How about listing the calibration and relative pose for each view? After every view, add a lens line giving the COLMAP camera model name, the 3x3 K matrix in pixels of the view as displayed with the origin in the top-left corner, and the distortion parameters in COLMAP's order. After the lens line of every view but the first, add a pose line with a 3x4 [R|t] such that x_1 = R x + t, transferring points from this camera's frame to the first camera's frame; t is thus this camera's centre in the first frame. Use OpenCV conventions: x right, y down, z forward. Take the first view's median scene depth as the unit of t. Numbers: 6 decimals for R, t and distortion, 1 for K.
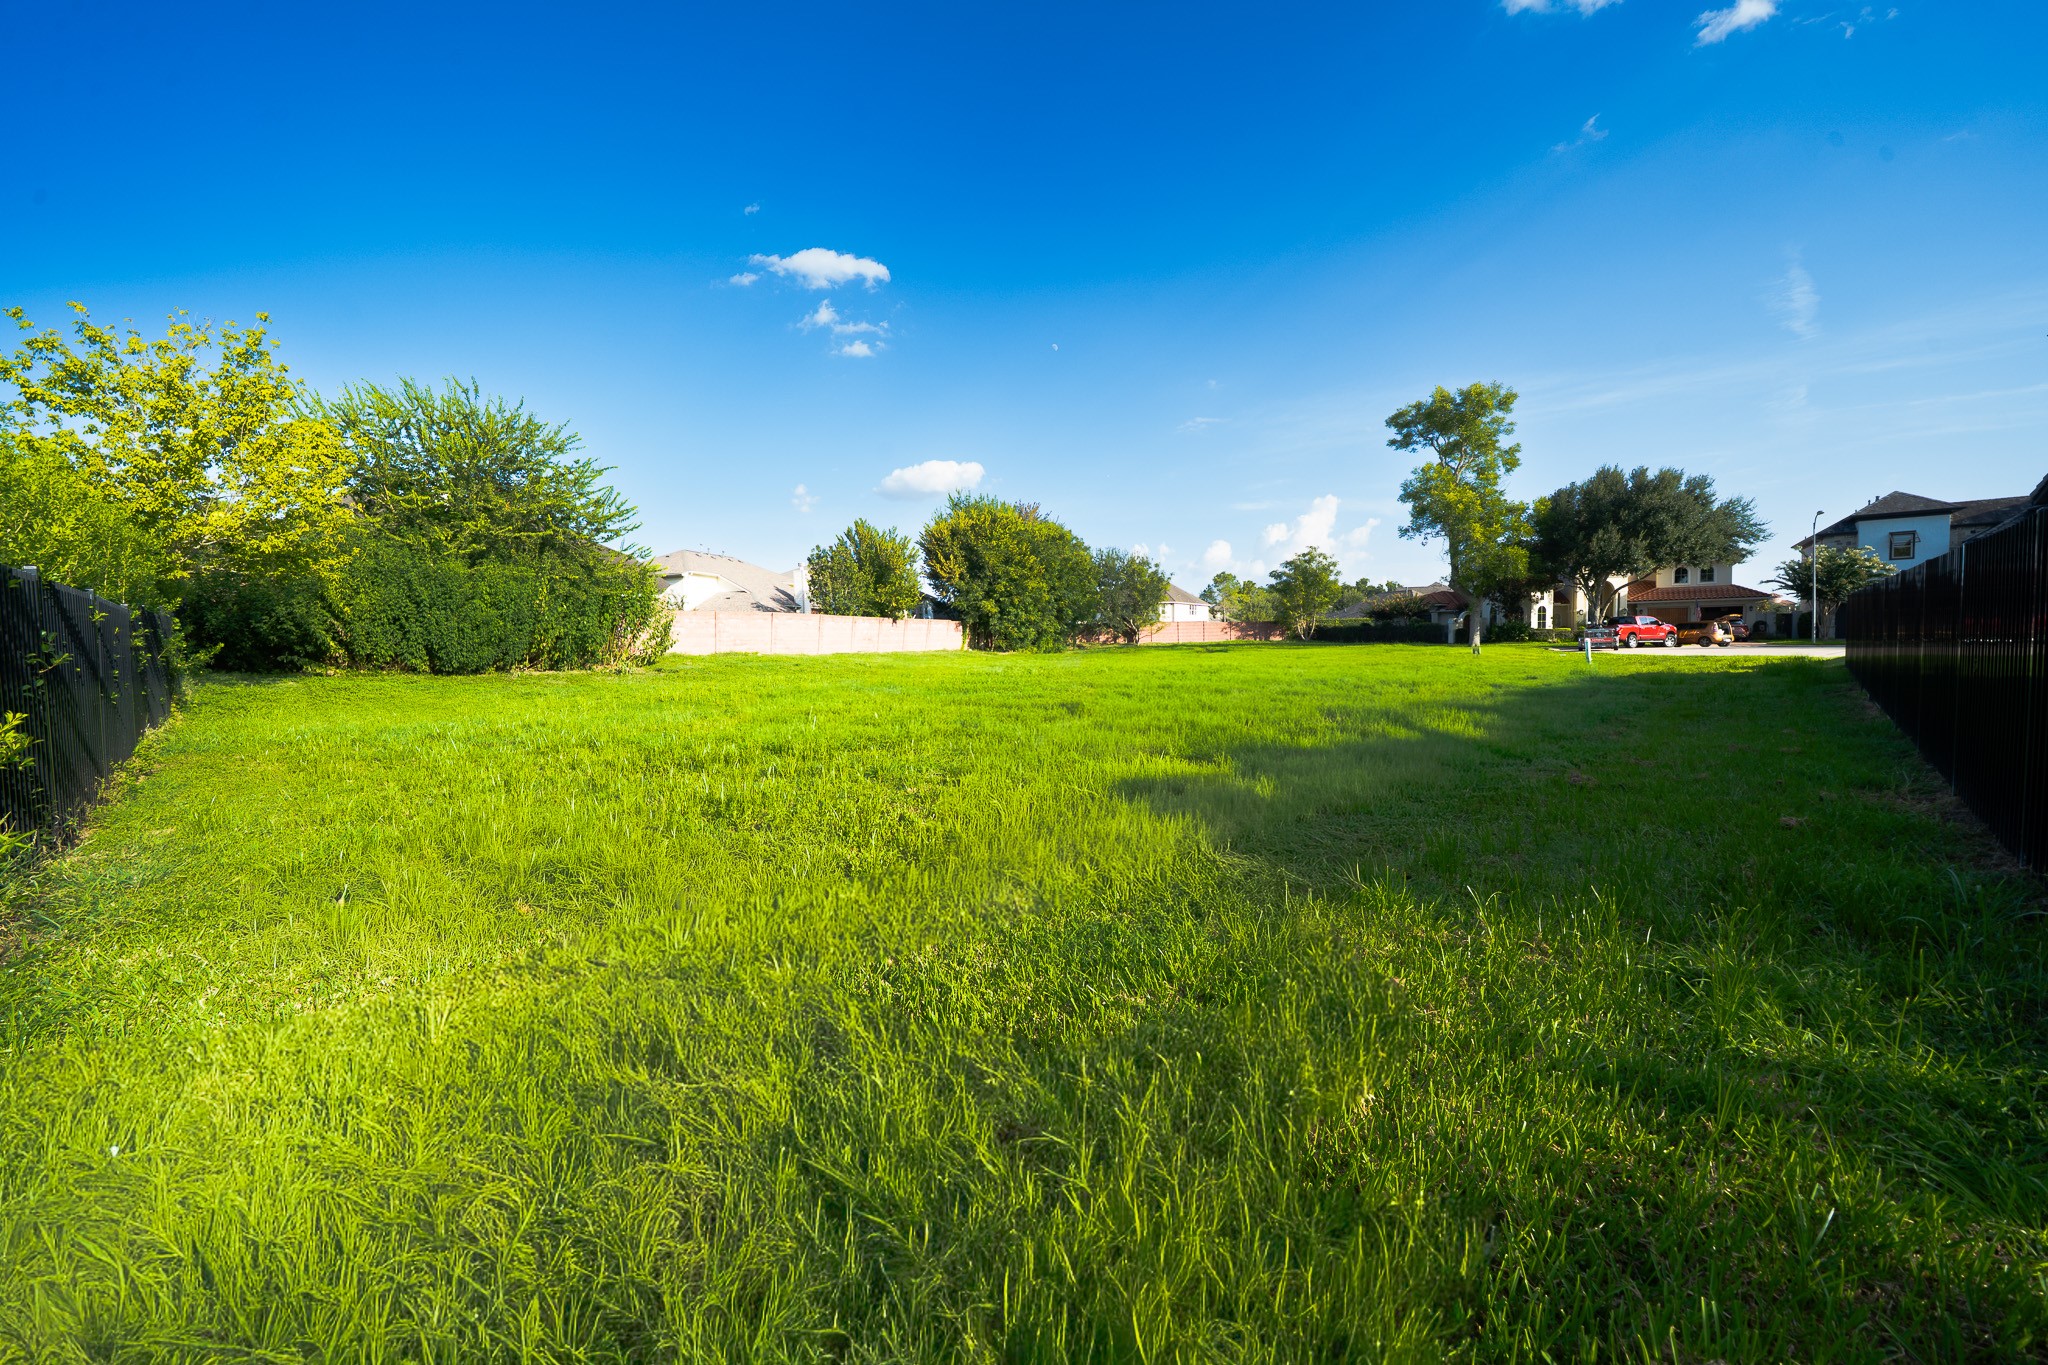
lens RADIAL K [[733.5, 0, 1028.9], [0, 733.5, 682.1], [0, 0, 1]] dist [-0.014475, 0.000270]
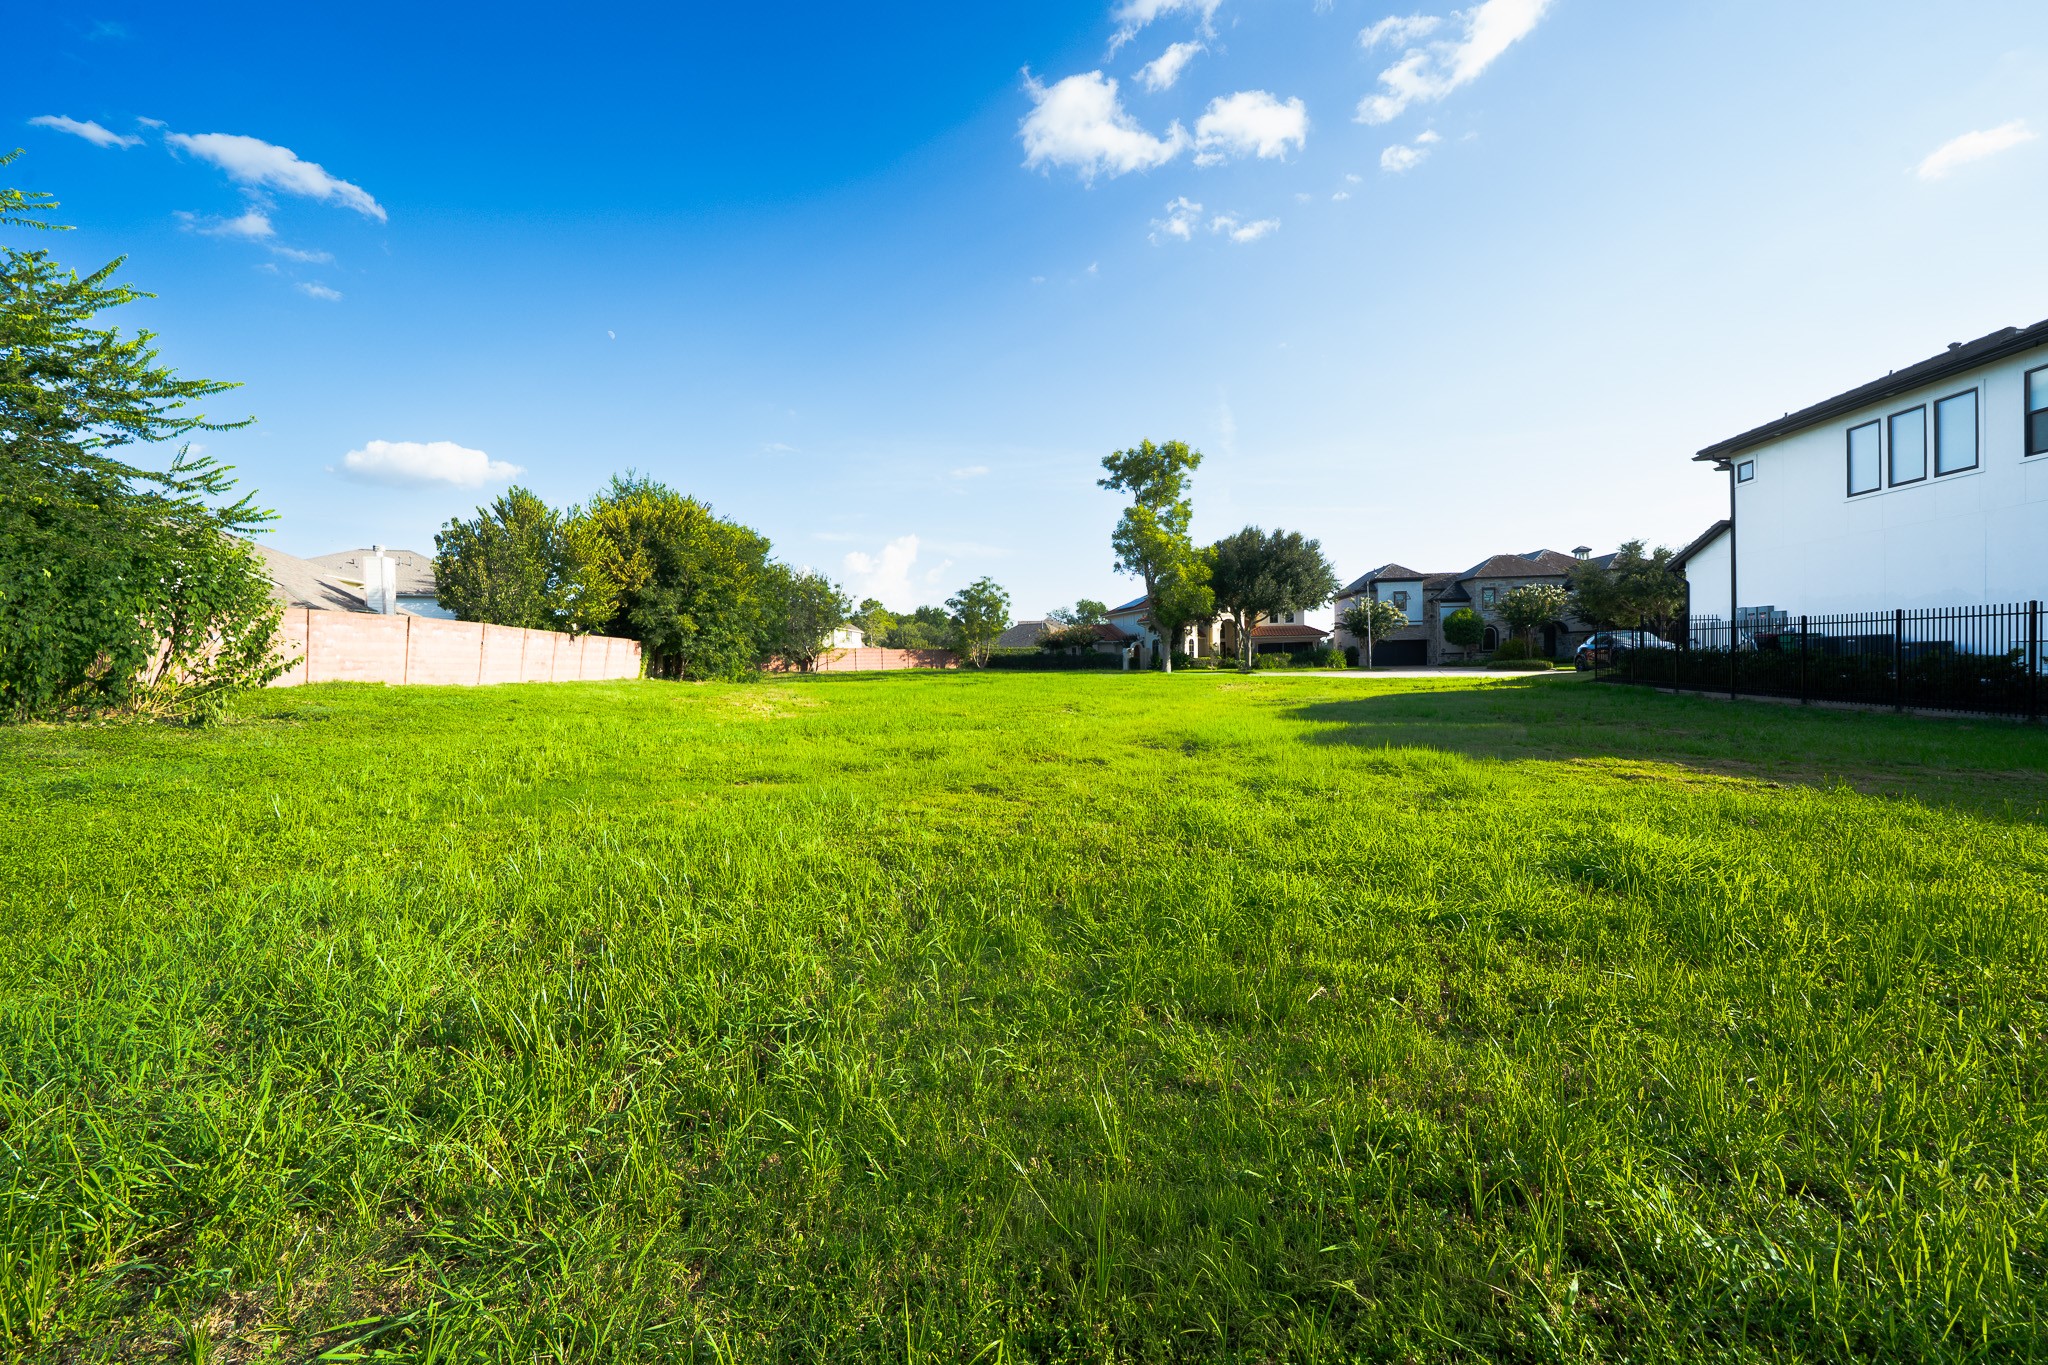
lens RADIAL K [[733.5, 0, 1024.4], [0, 733.5, 673.2], [0, 0, 1]] dist [-0.014475, 0.000270]
pose [[0.851117, -0.000944, 0.524976, -0.154700], [0.028356, 0.998621, -0.044177, -0.004601], [-0.524210, 0.052486, 0.849970, 0.148451]]
